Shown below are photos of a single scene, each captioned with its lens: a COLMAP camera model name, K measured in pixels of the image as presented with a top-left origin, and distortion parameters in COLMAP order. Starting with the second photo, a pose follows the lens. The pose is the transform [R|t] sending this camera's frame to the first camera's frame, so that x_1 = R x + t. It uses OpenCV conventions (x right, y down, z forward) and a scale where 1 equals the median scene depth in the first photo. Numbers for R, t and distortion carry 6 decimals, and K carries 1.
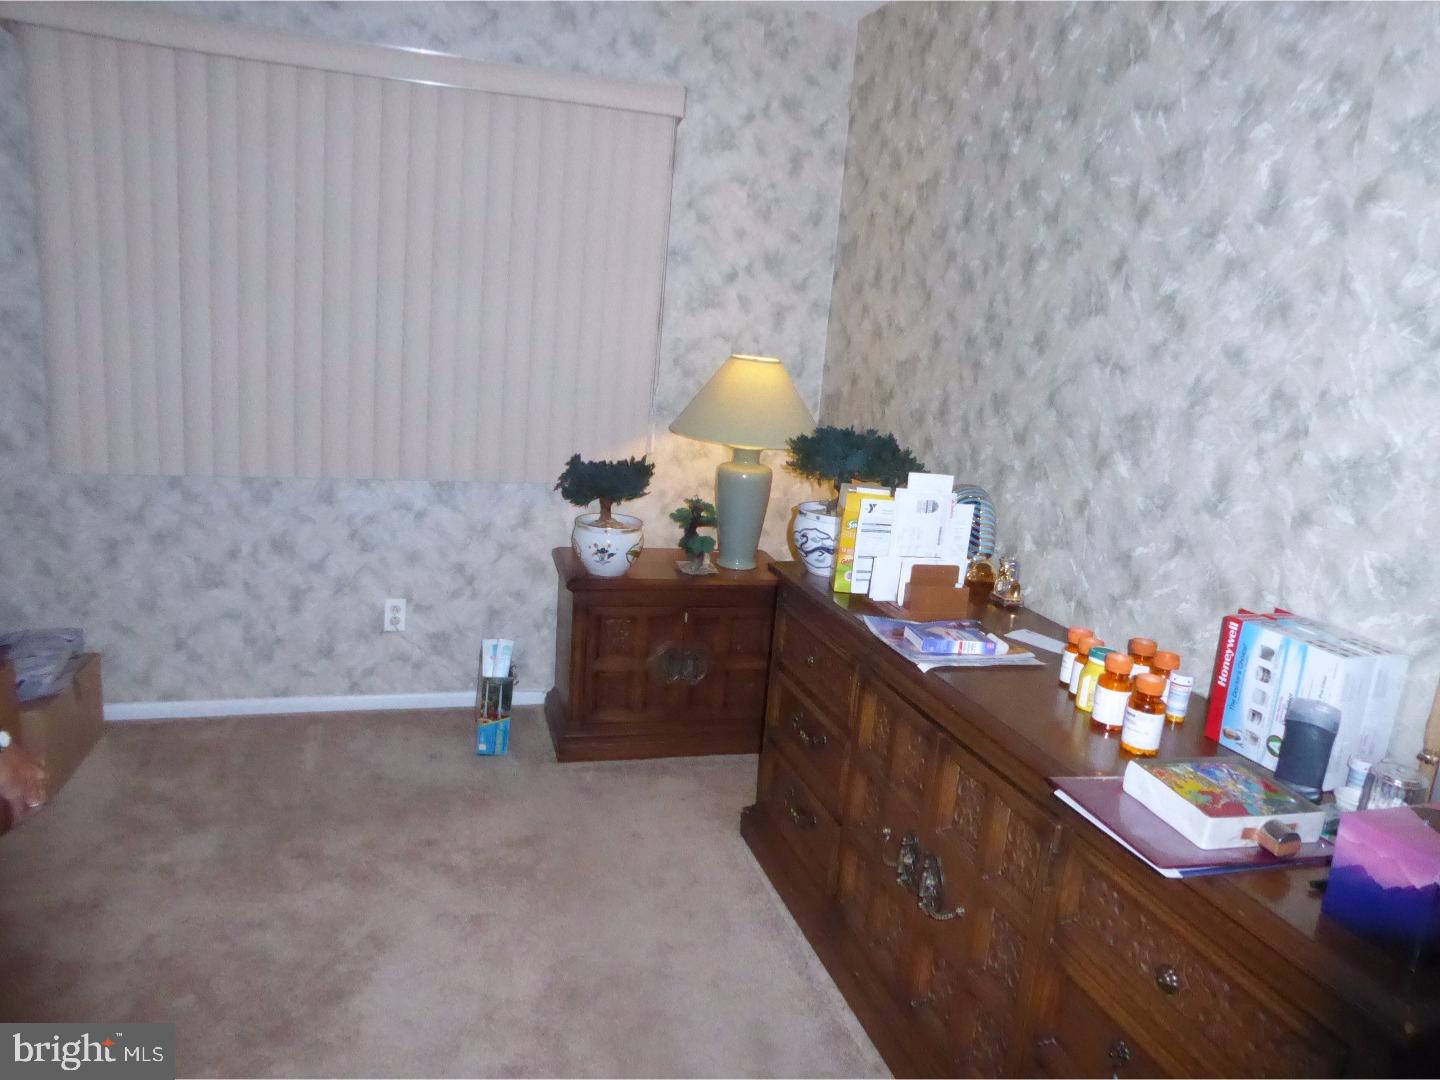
lens RADIAL K [[999.5, 0, 726.0], [0, 999.5, 541.2], [0, 0, 1]] dist [-0.005170, -0.018382]
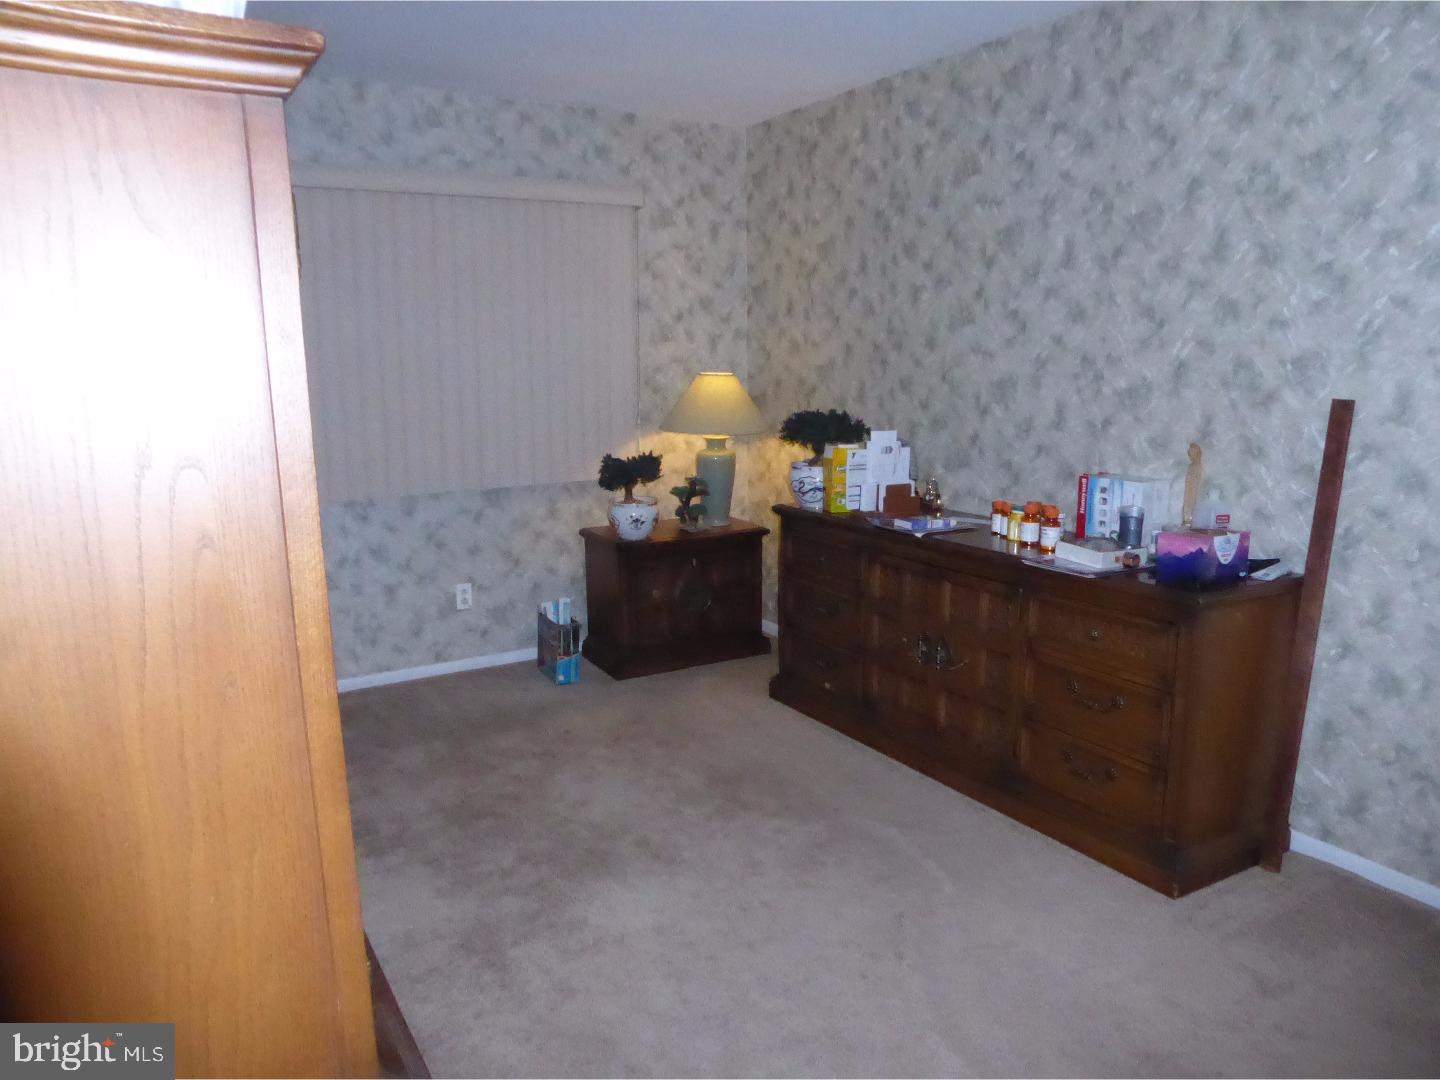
lens RADIAL K [[999.5, 0, 710.2], [0, 999.5, 543.6], [0, 0, 1]] dist [-0.005170, -0.018382]
pose [[0.969783, -0.130843, 0.205915, -0.387677], [0.134580, 0.990894, -0.004183, 0.075621], [-0.203492, 0.031768, 0.978561, -0.471001]]
